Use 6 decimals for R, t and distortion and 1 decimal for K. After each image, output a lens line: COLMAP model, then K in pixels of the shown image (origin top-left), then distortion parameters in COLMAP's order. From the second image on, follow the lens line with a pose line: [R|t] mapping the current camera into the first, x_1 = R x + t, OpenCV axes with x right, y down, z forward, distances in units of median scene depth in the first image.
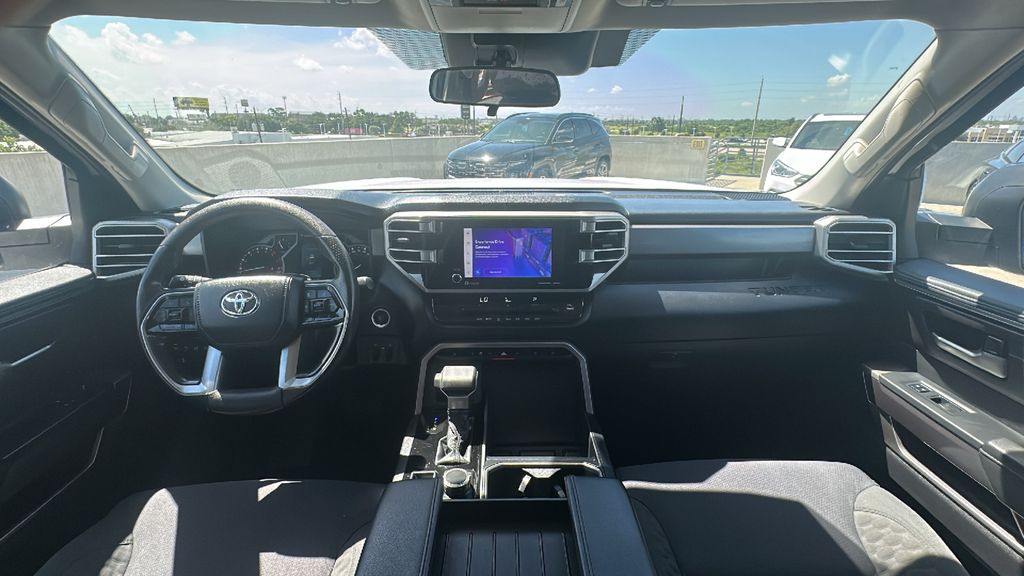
lens RADIAL K [[433.1, 0, 514.3], [0, 433.1, 294.9], [0, 0, 1]] dist [-0.001142, -0.000223]
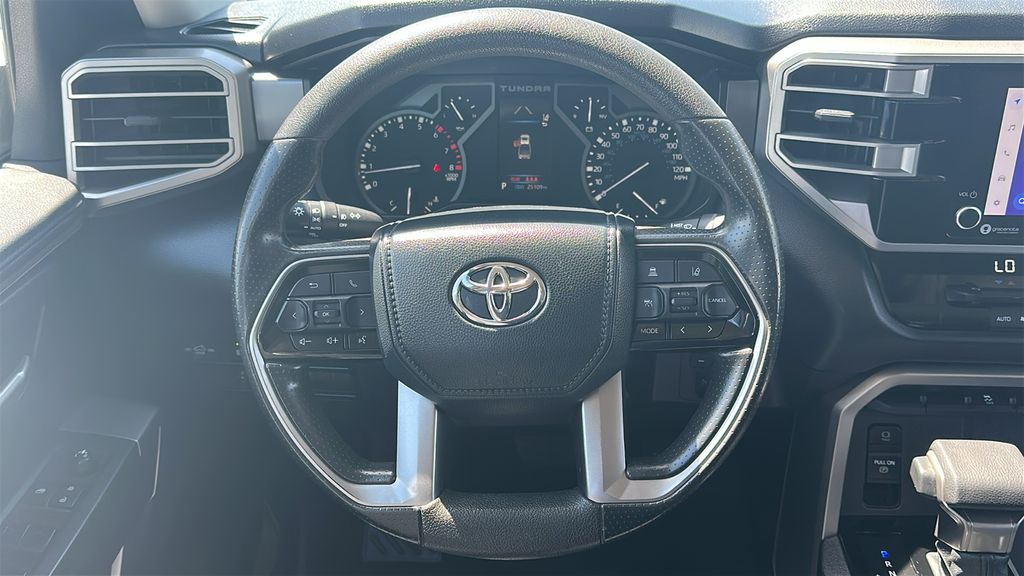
lens RADIAL K [[789.4, 0, 513.3], [0, 789.4, 284.6], [0, 0, 1]] dist [0.036578, -0.009373]
pose [[0.997179, 0.029519, -0.069010, -0.529527], [-0.016775, 0.983809, 0.178432, -0.108549], [0.073160, -0.176771, 0.981529, 0.279552]]
